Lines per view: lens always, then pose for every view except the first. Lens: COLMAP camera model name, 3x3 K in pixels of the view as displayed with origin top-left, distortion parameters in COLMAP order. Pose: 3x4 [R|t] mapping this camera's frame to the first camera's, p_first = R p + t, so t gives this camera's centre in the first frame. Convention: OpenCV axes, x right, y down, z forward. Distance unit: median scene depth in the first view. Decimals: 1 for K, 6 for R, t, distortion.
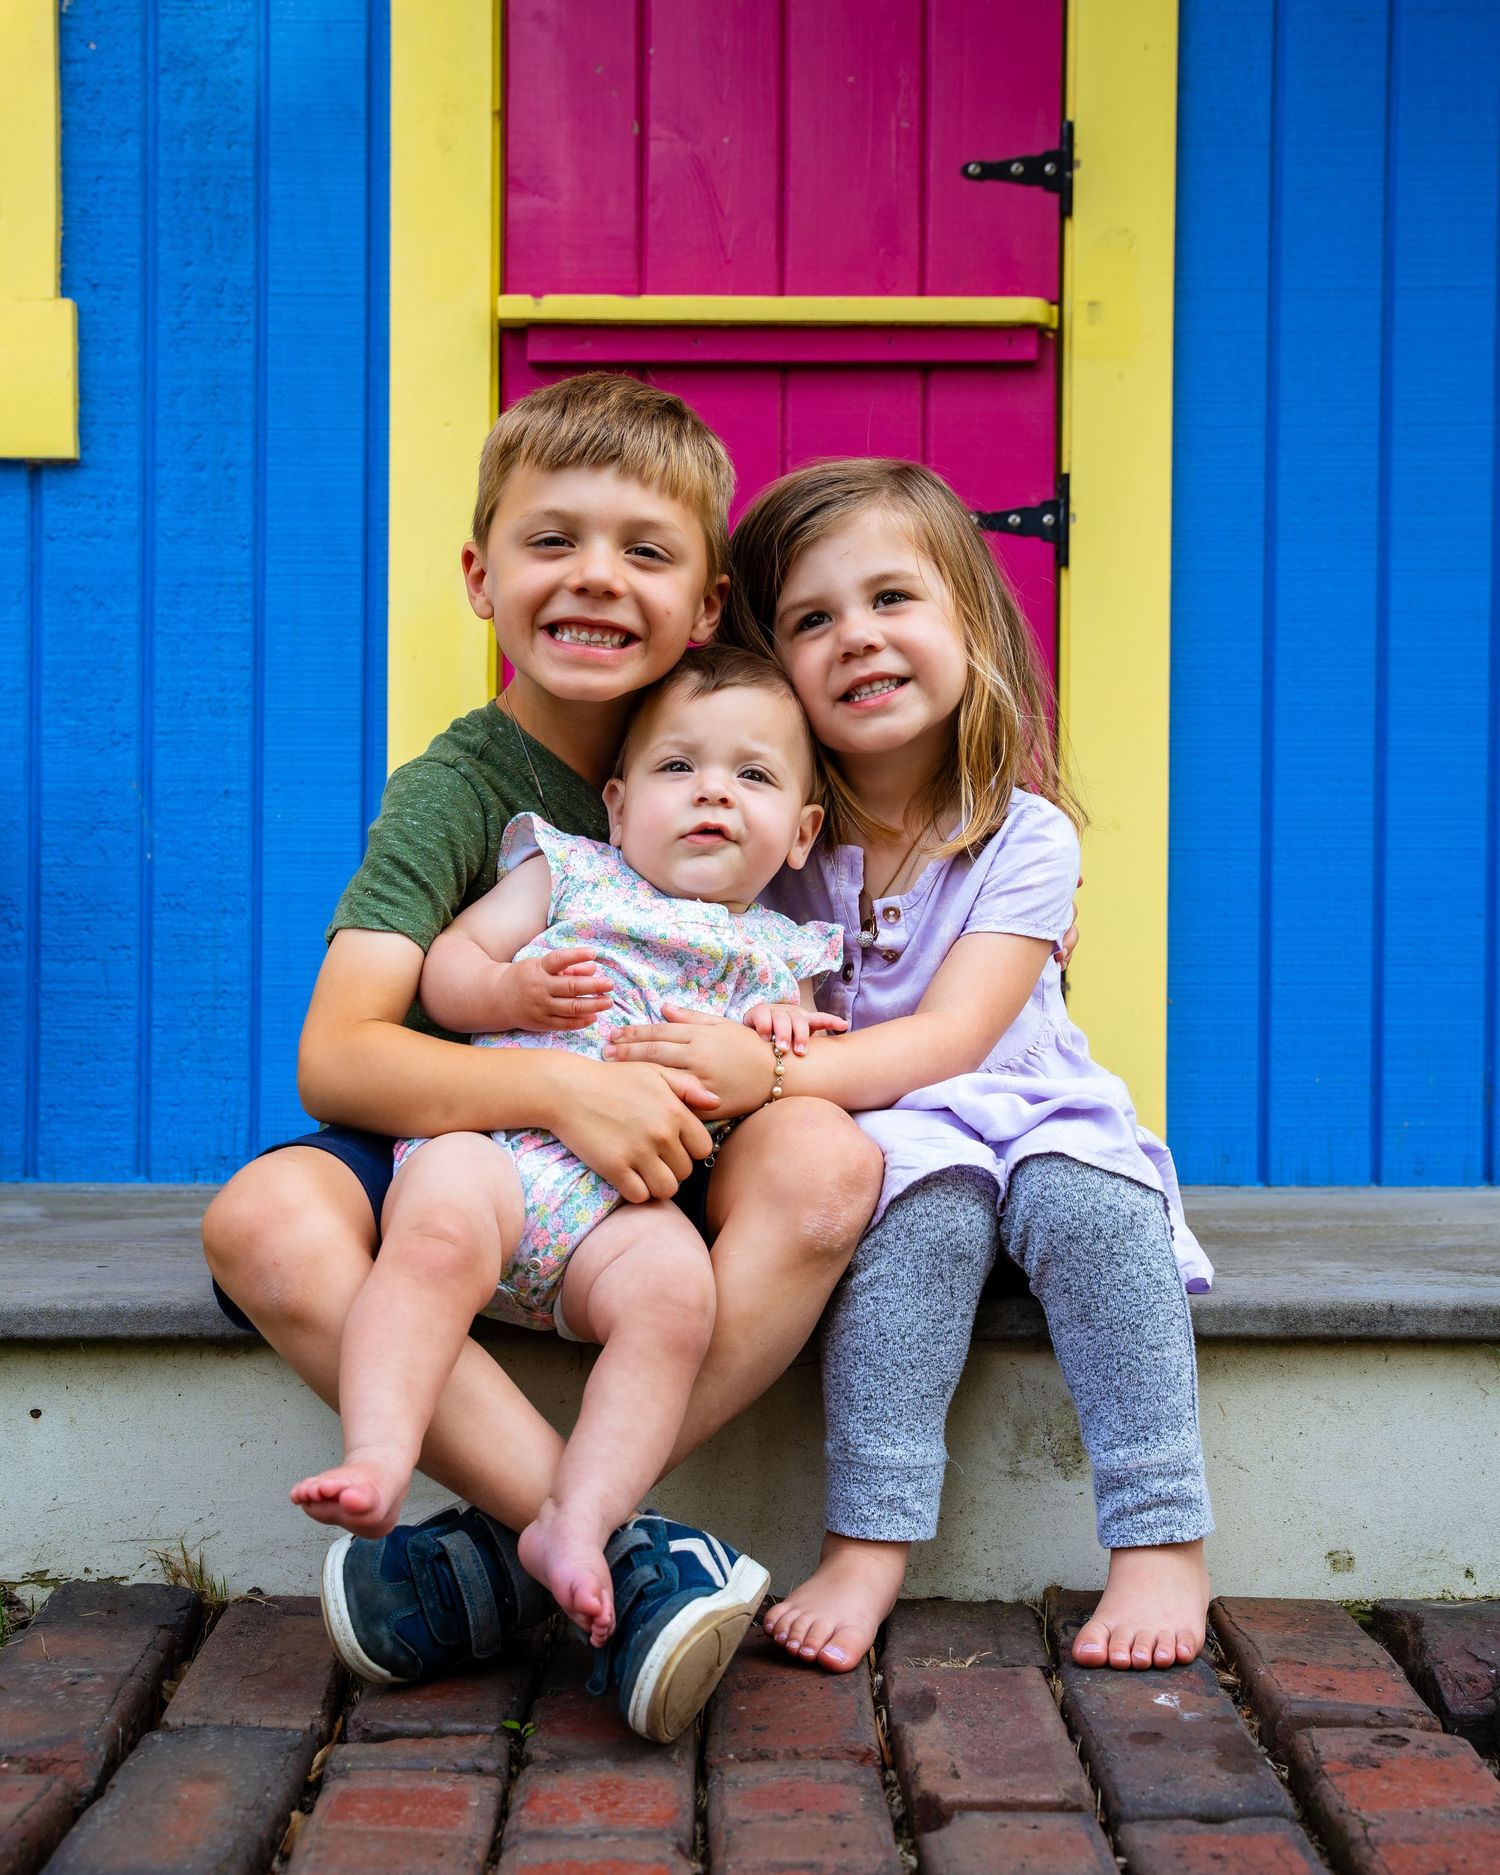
lens RADIAL K [[2957.4, 0, 750.2], [0, 2957.4, 943.2], [0, 0, 1]] dist [0.031757, 0.000000]
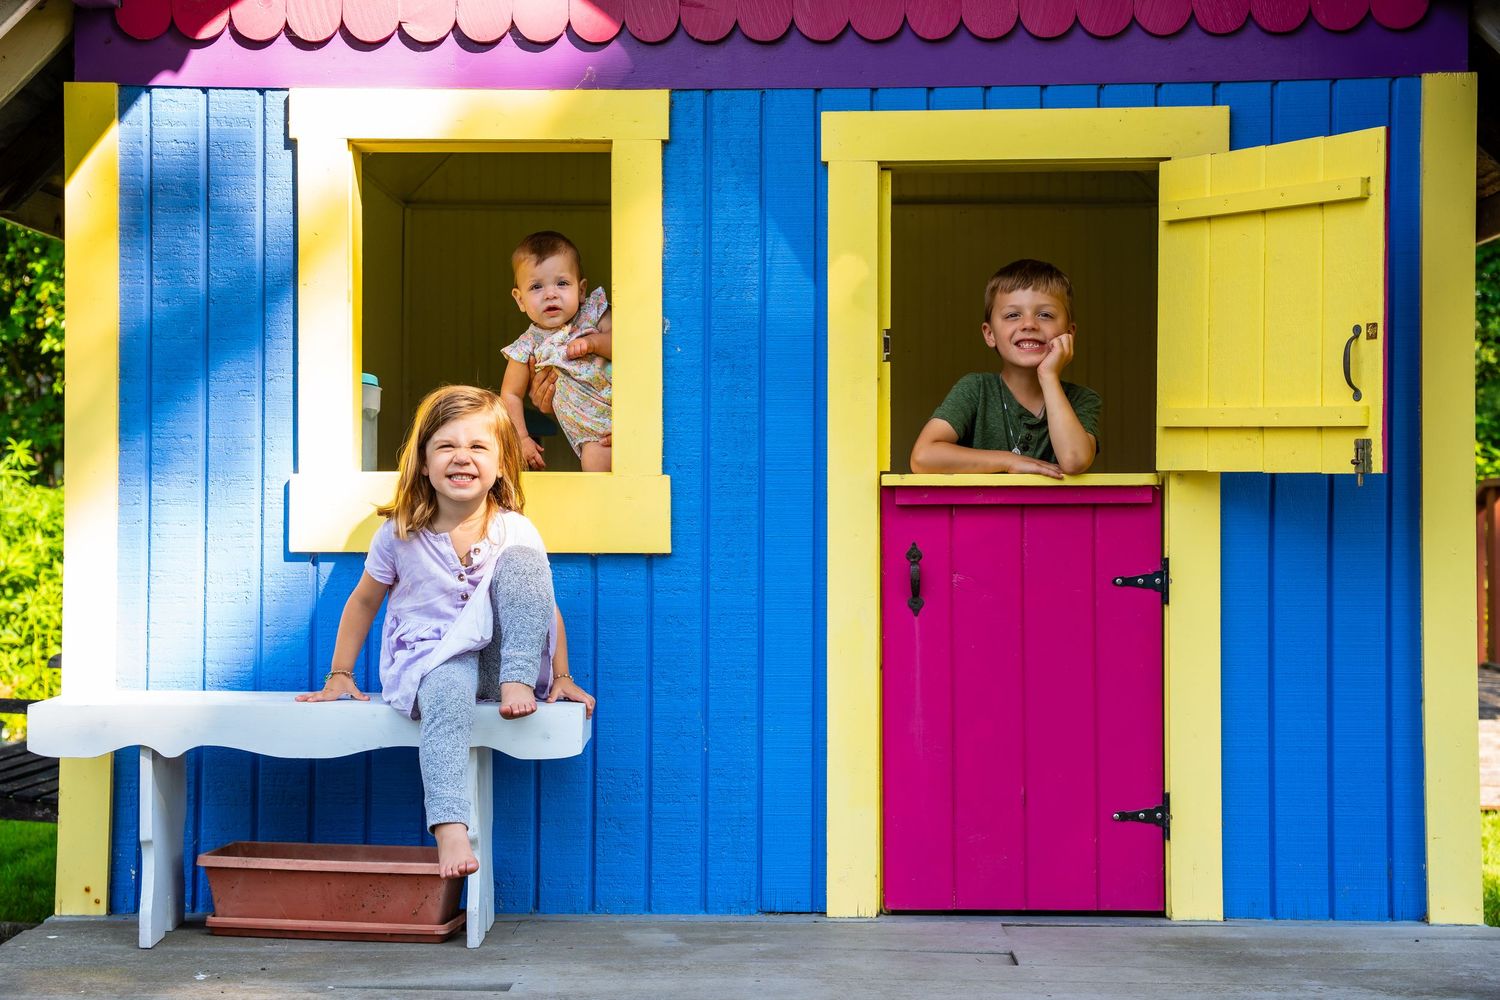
lens RADIAL K [[2290.3, 0, 743.7], [0, 2290.3, 505.6], [0, 0, 1]] dist [0.119438, 0.000000]
pose [[0.999334, -0.006028, -0.035991, -0.121260], [0.004928, 0.999521, -0.030561, -0.147229], [0.036158, 0.030363, 0.998885, -0.555217]]
